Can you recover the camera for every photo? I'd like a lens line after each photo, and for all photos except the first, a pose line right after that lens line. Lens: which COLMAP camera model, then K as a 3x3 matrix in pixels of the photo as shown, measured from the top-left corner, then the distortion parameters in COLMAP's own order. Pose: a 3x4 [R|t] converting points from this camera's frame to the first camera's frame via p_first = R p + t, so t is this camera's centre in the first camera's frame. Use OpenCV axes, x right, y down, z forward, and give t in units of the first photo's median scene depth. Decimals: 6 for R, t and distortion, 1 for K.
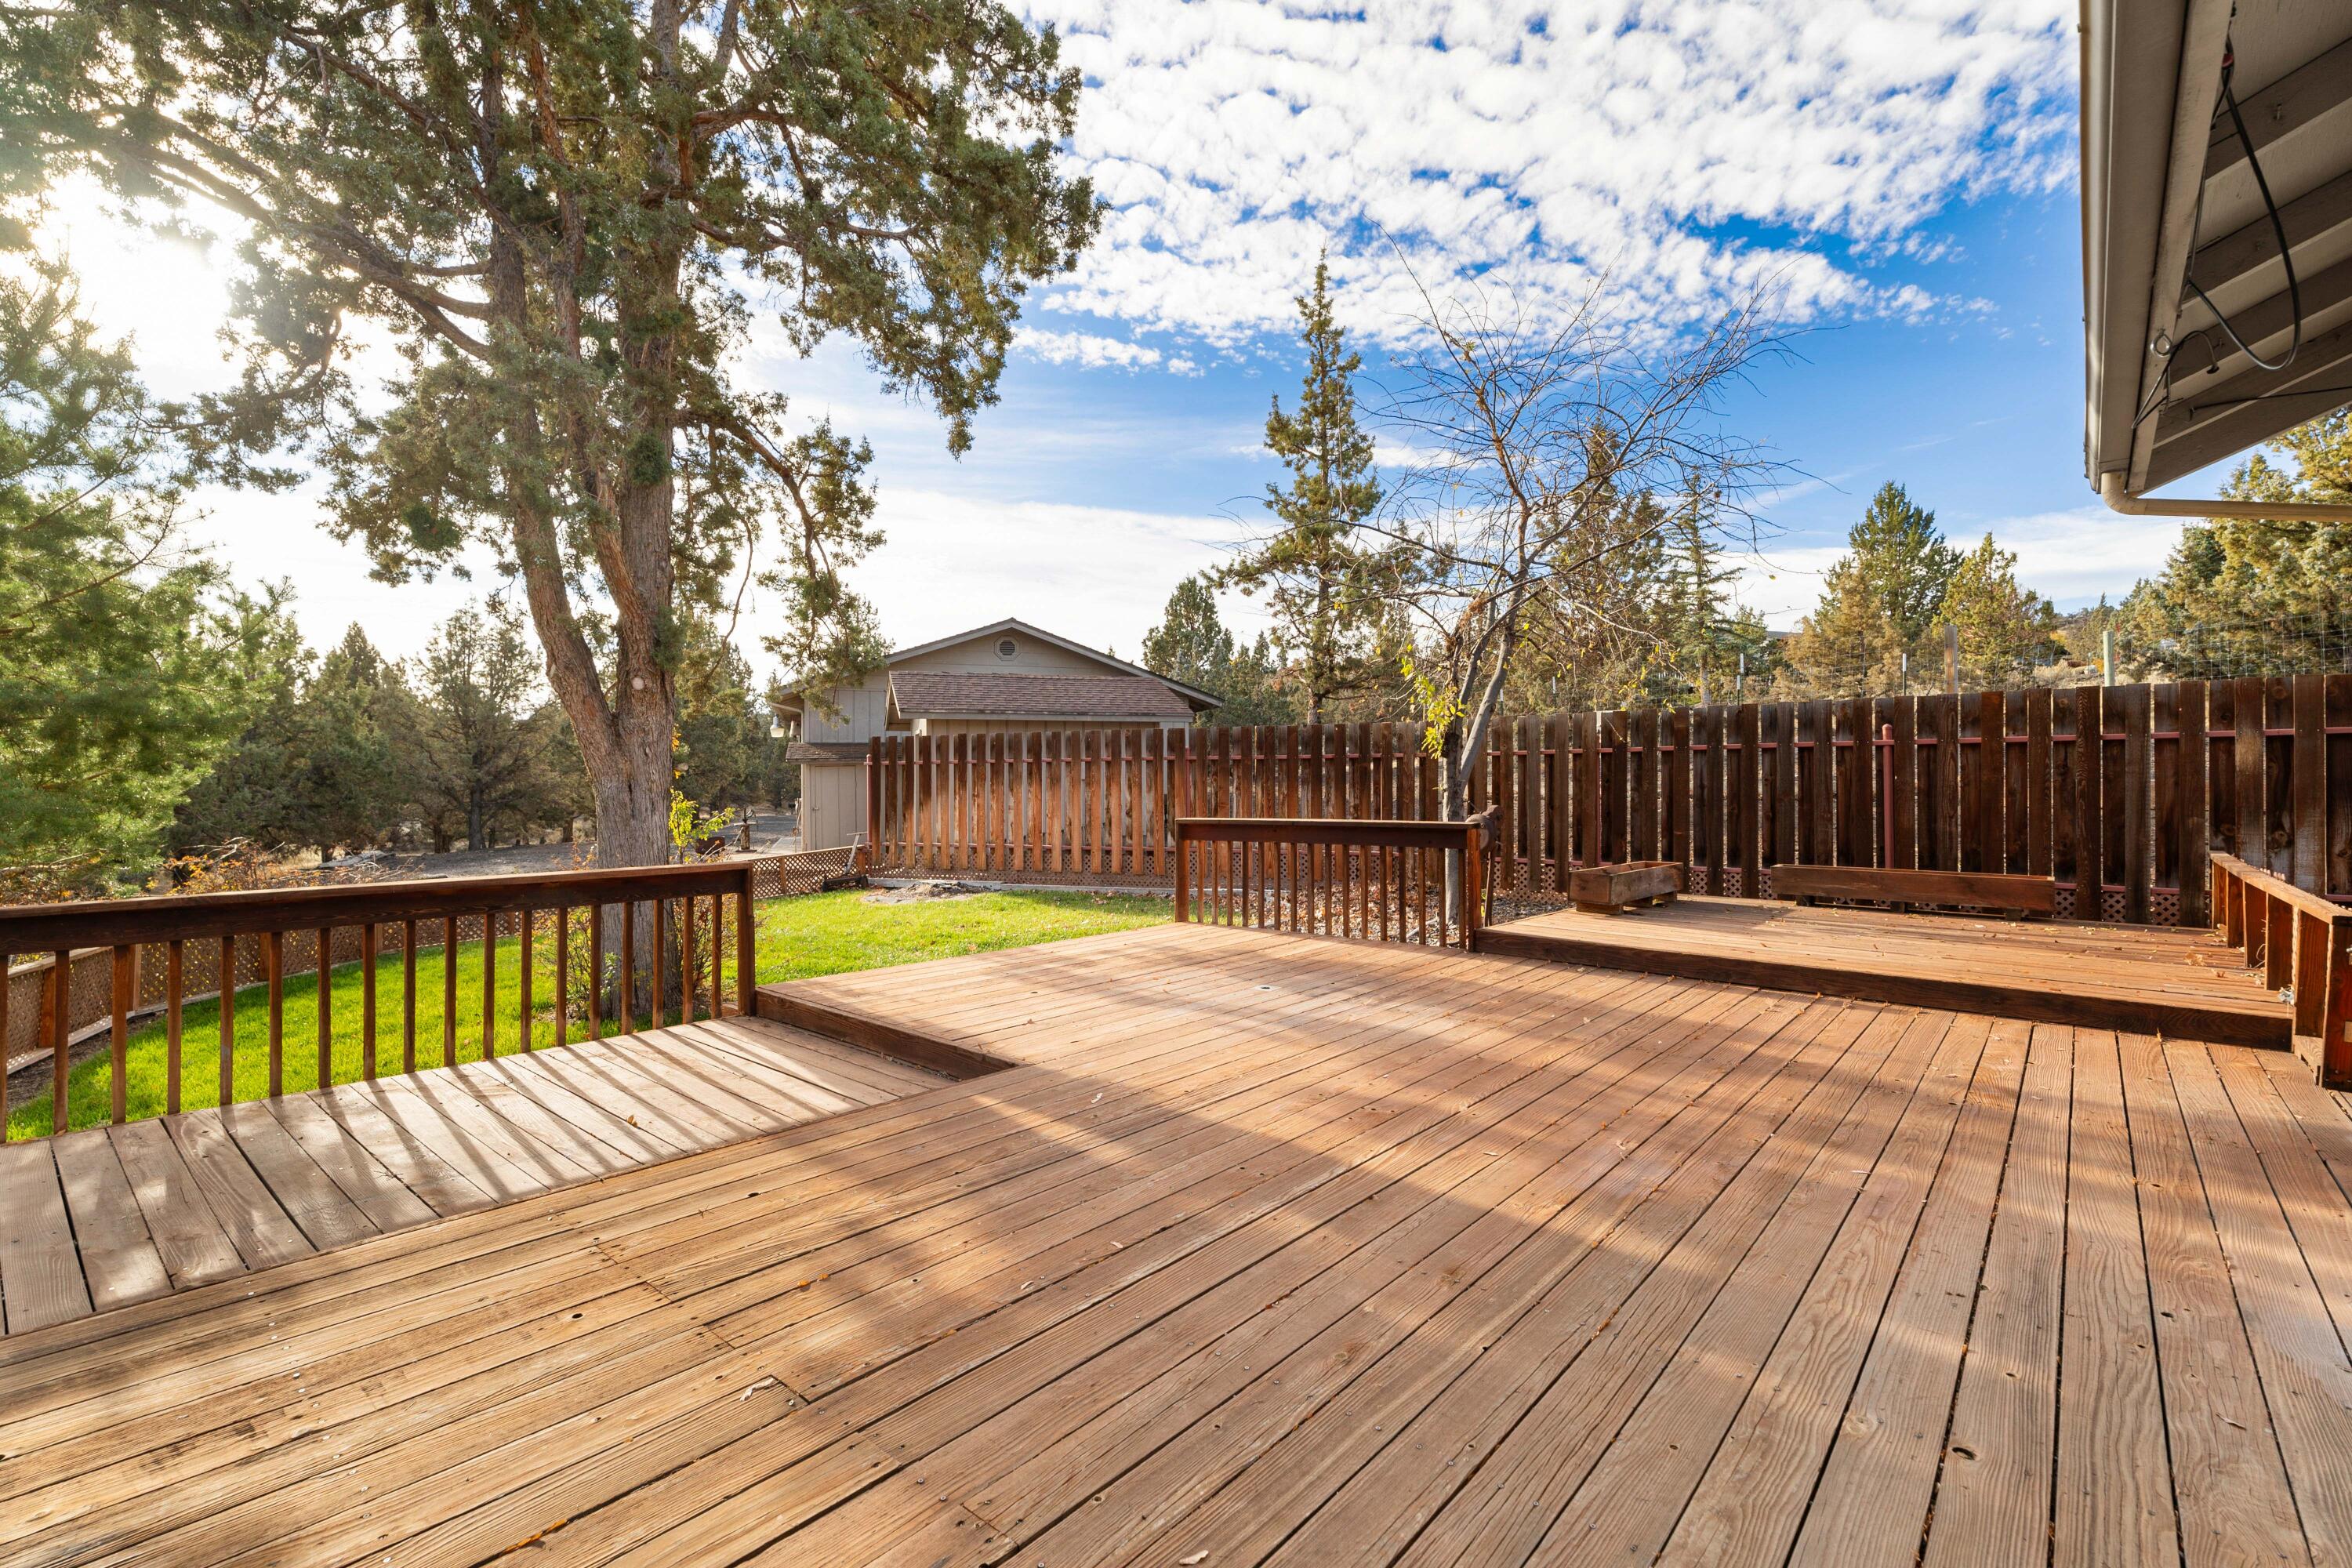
lens RADIAL K [[1064.5, 0, 1168.3], [0, 1064.5, 792.4], [0, 0, 1]] dist [0.005059, -0.003458]
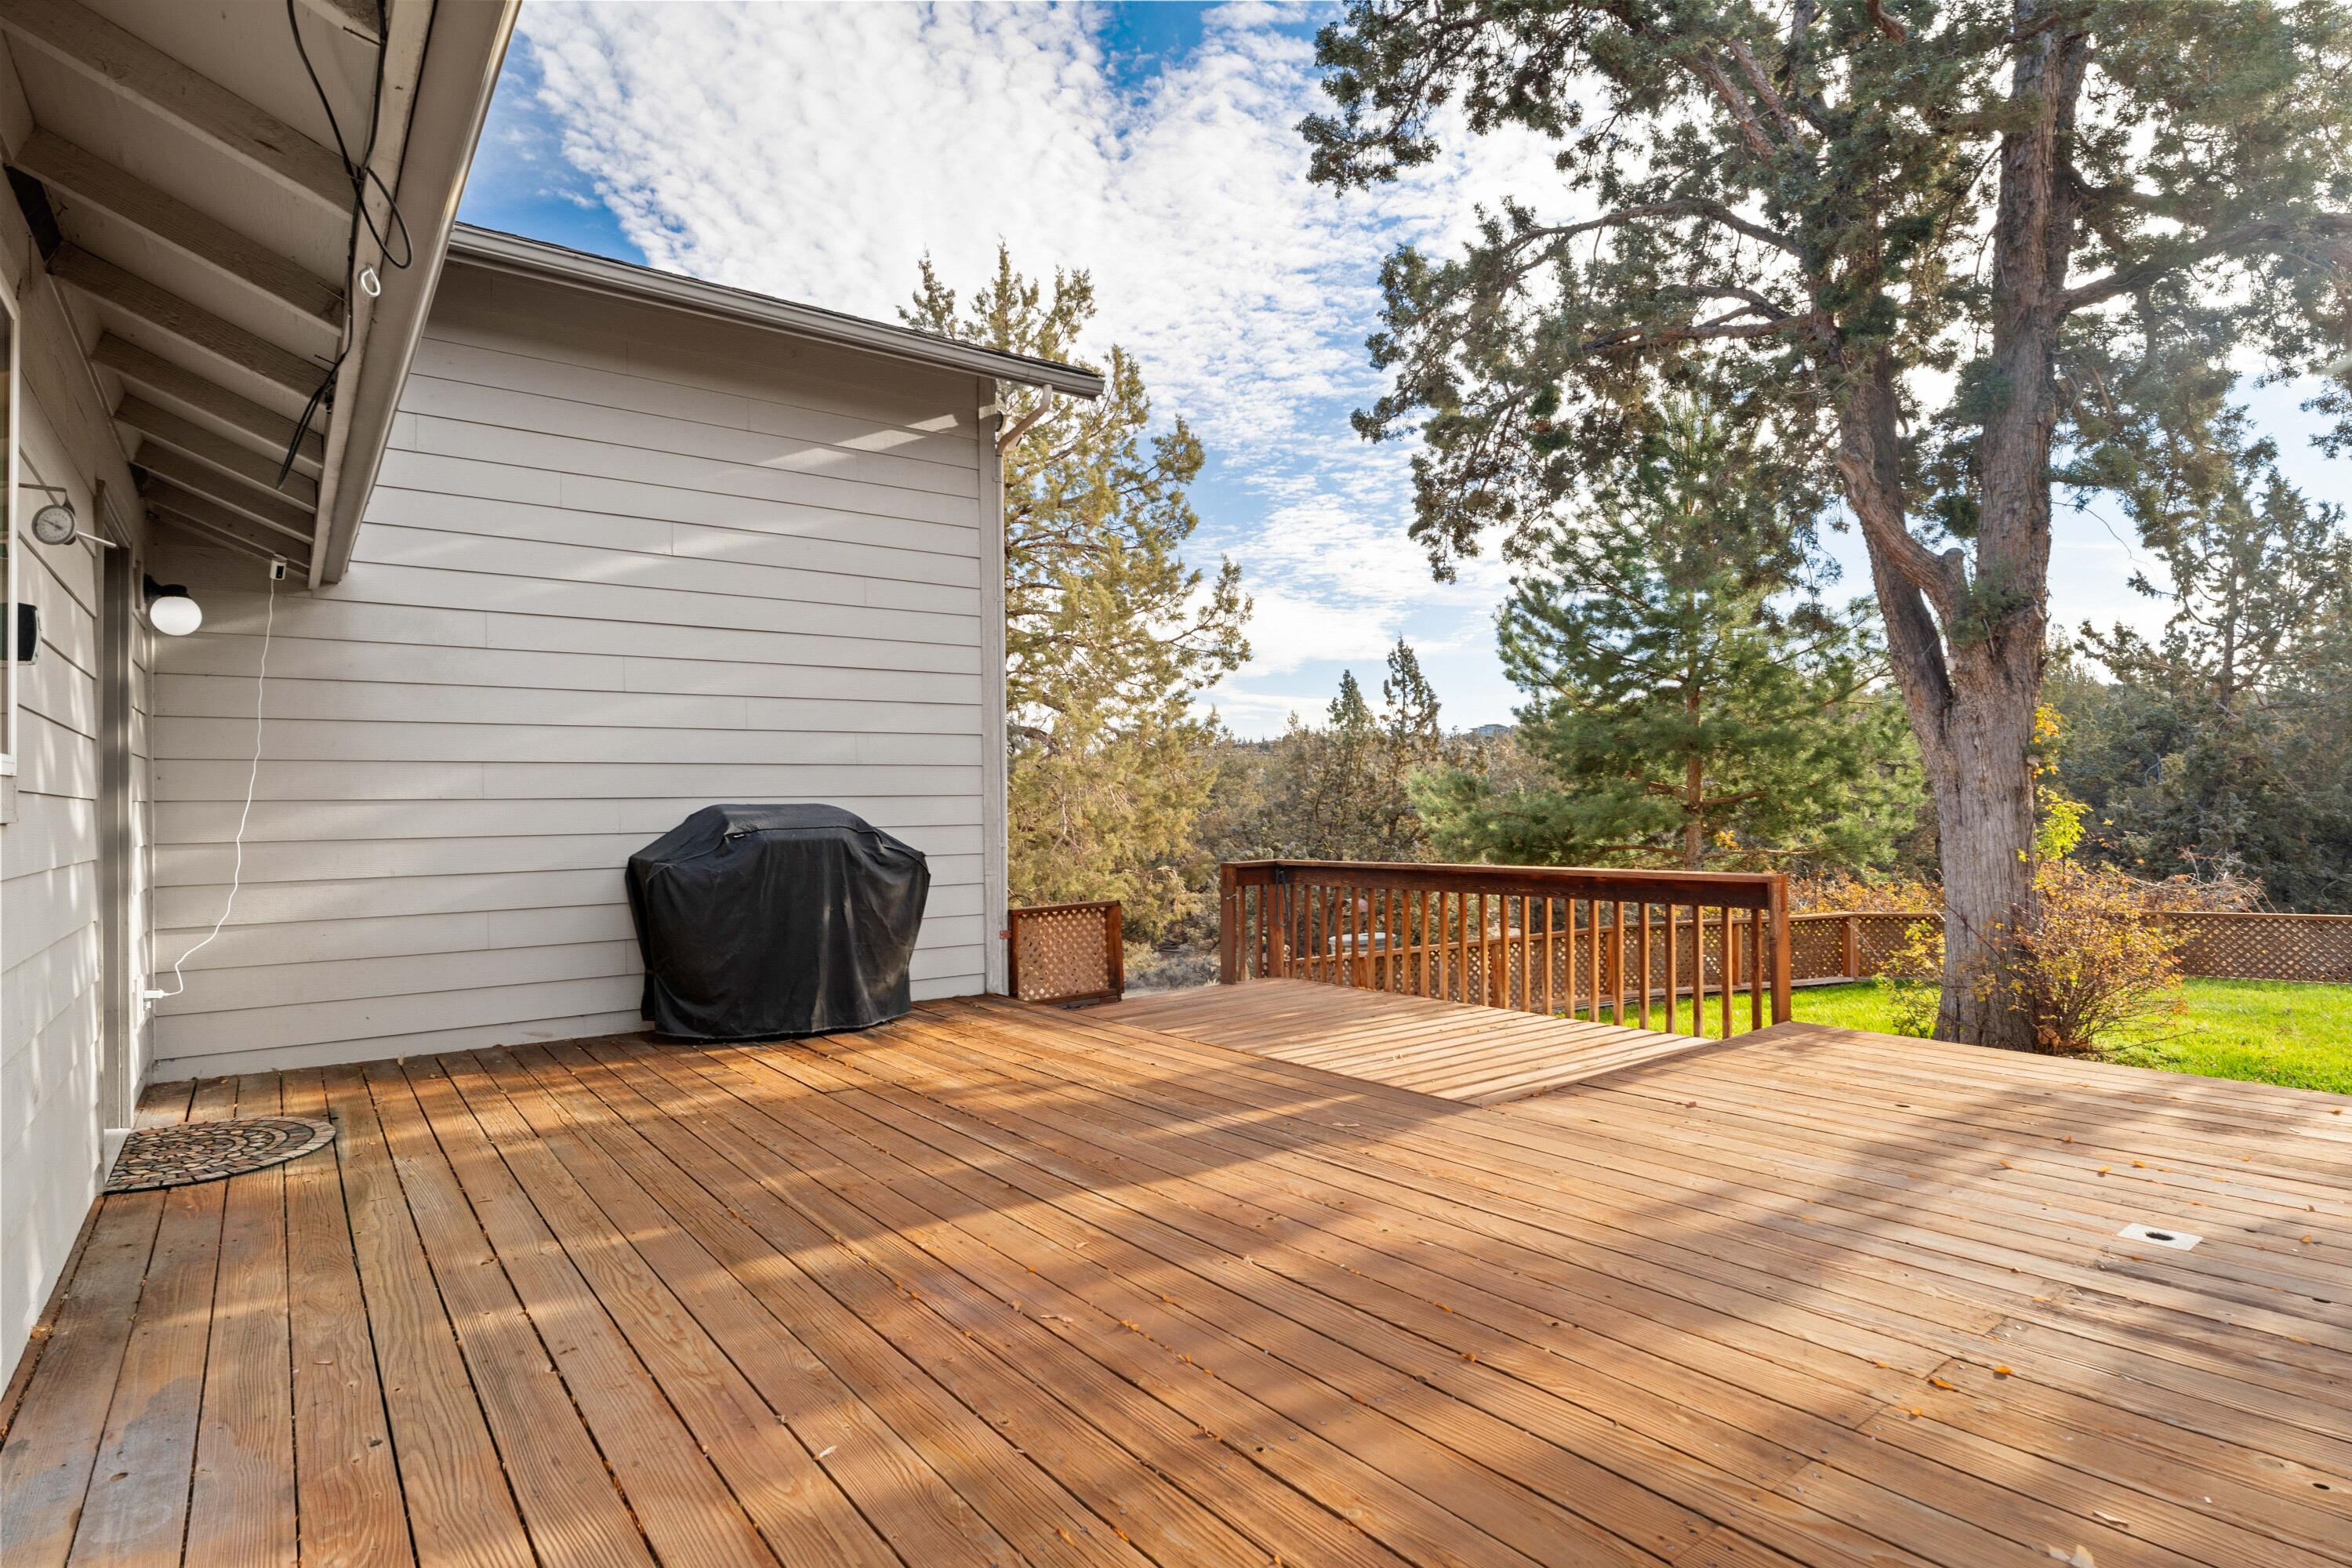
lens RADIAL K [[1226.5, 0, 1175.4], [0, 1226.5, 776.3], [0, 0, 1]] dist [-0.008867, 0.000464]
pose [[-0.221251, -0.017490, -0.975060, 1.185129], [0.014999, 0.999660, -0.021335, -0.004778], [0.975102, -0.019345, -0.220913, 1.248513]]
